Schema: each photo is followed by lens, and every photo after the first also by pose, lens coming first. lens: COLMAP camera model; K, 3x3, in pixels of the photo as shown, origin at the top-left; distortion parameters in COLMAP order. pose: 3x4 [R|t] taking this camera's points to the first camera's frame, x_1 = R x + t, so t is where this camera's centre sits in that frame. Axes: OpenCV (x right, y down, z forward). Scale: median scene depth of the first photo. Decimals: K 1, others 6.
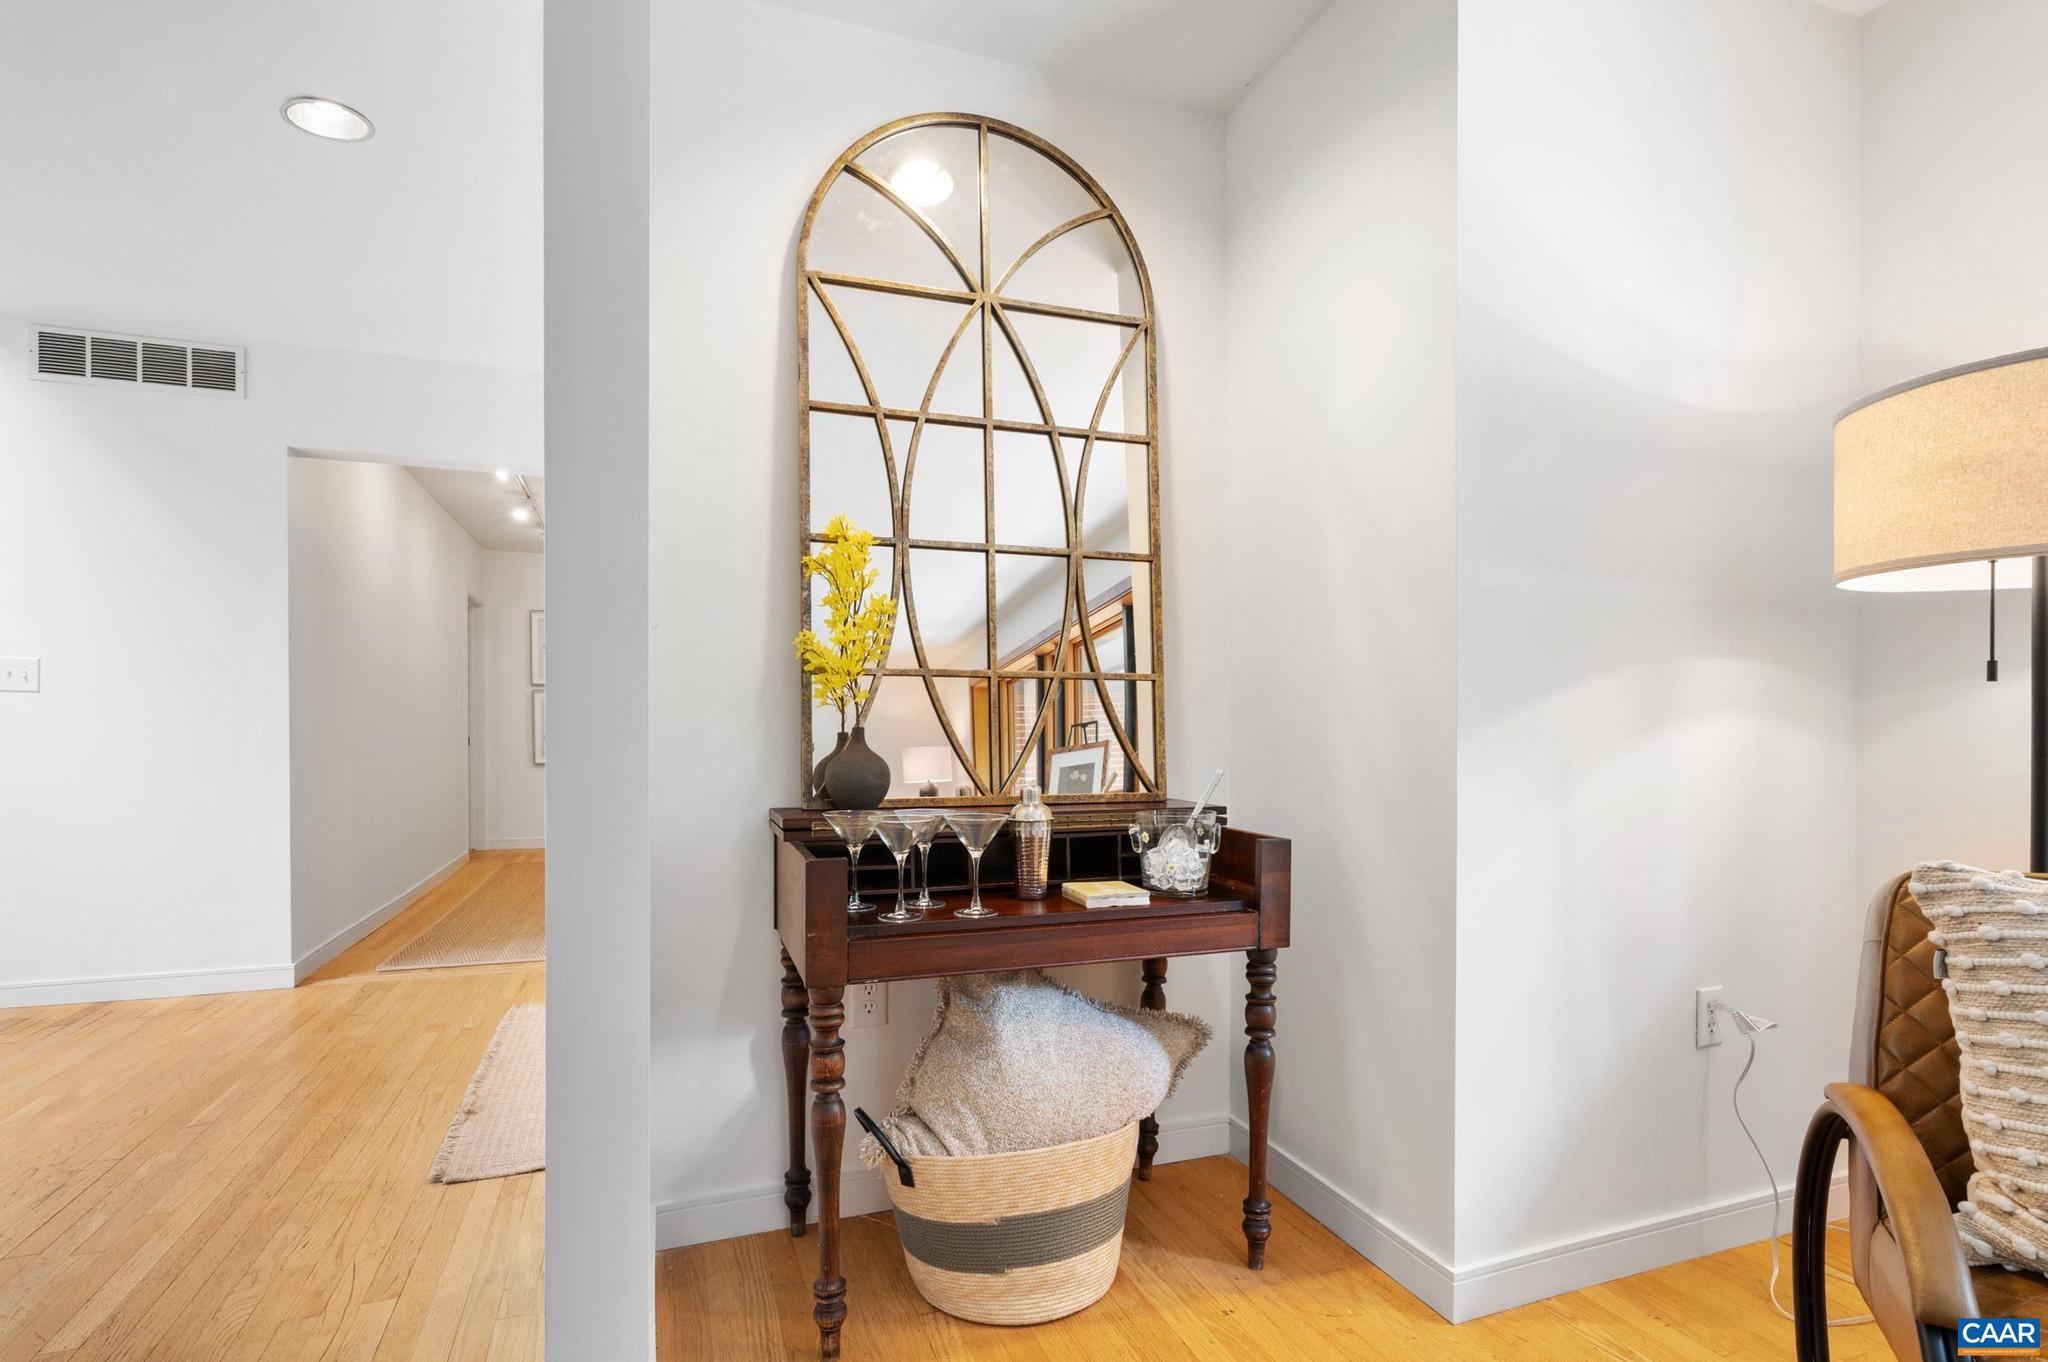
lens RADIAL K [[997.4, 0, 1017.4], [0, 997.4, 738.4], [0, 0, 1]] dist [-0.003515, 0.000049]
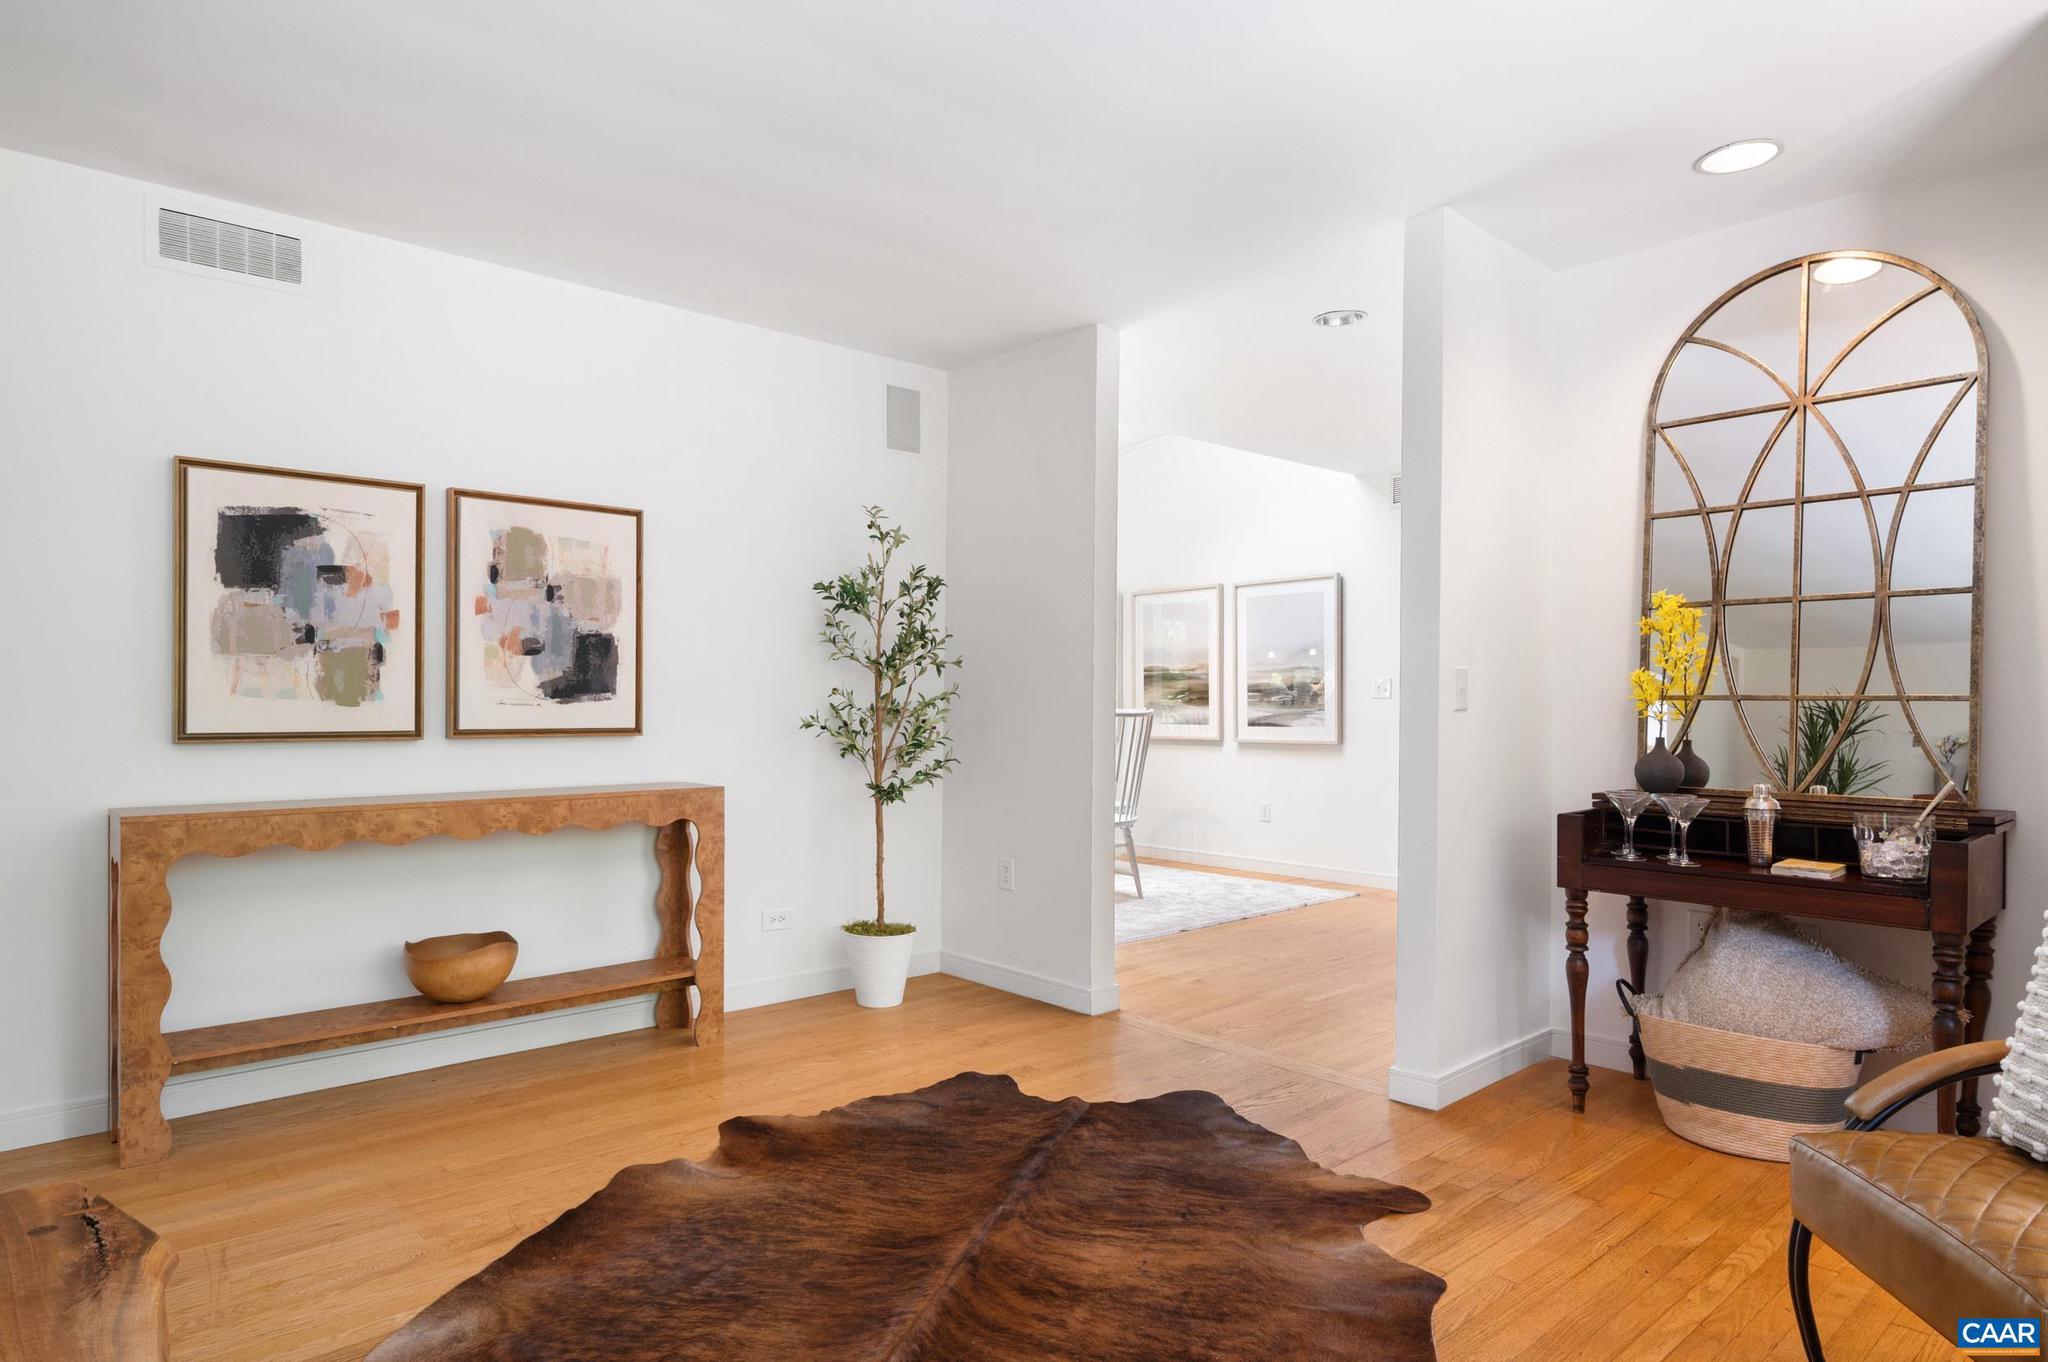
lens RADIAL K [[1183.3, 0, 1031.1], [0, 1183.3, 692.8], [0, 0, 1]] dist [0.001787, -0.000405]
pose [[0.380083, -0.003560, -0.924946, 1.128762], [-0.015171, 0.999834, -0.010083, -0.045467], [0.924828, 0.017865, 0.379966, -0.542807]]
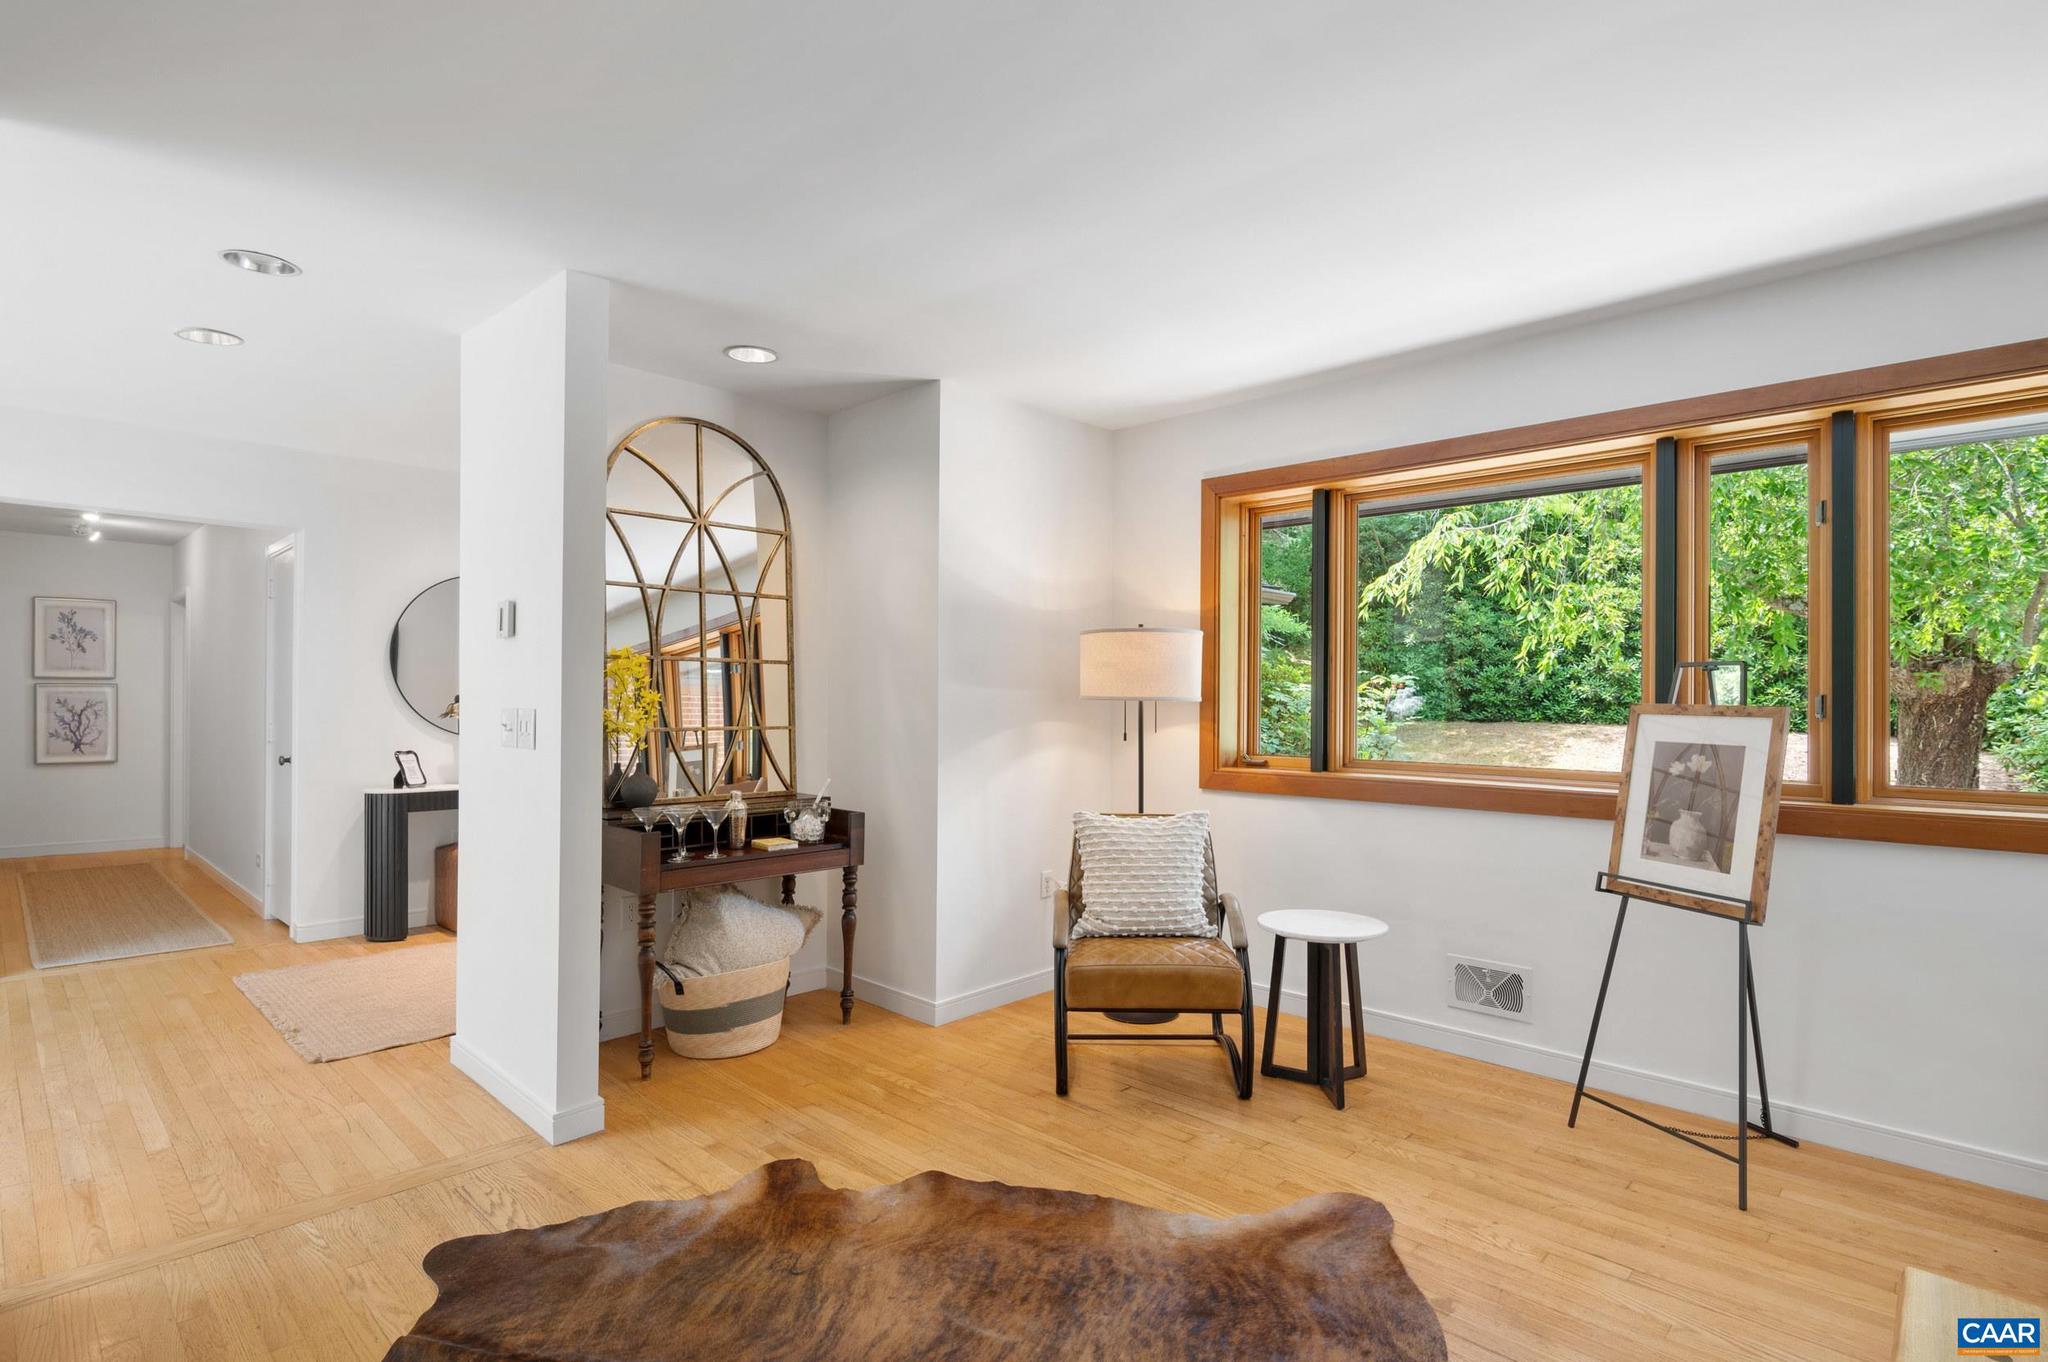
lens RADIAL K [[1017.5, 0, 1023.0], [0, 1017.5, 677.0], [0, 0, 1]] dist [-0.003597, -0.000482]
pose [[0.897423, 0.014694, 0.440926, -0.363877], [-0.001033, 0.999512, -0.031208, -0.114021], [-0.441170, 0.027551, 0.897001, -1.043855]]
